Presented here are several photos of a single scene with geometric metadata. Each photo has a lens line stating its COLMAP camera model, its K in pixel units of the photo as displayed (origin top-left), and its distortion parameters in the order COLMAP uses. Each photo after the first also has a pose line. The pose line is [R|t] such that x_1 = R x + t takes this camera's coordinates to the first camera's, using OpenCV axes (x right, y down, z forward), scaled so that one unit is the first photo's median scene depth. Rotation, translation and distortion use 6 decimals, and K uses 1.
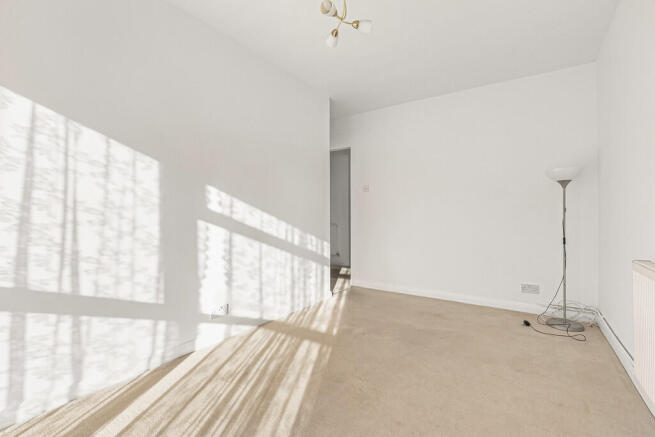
lens RADIAL K [[293.1, 0, 327.5], [0, 293.1, 218.5], [0, 0, 1]] dist [0.000400, 0.000004]
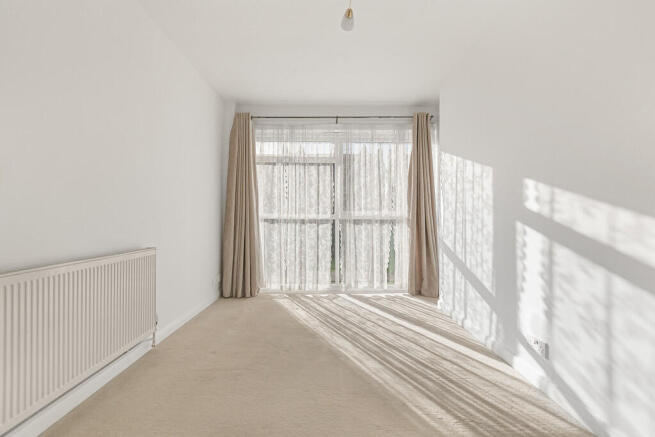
lens RADIAL K [[293.1, 0, 327.5], [0, 293.1, 218.5], [0, 0, 1]] dist [0.000400, 0.000004]
pose [[-0.820065, 0.004347, -0.572254, 0.501675], [-0.001980, 0.999944, 0.010433, -0.010540], [0.572267, 0.009689, -0.820010, 1.346036]]
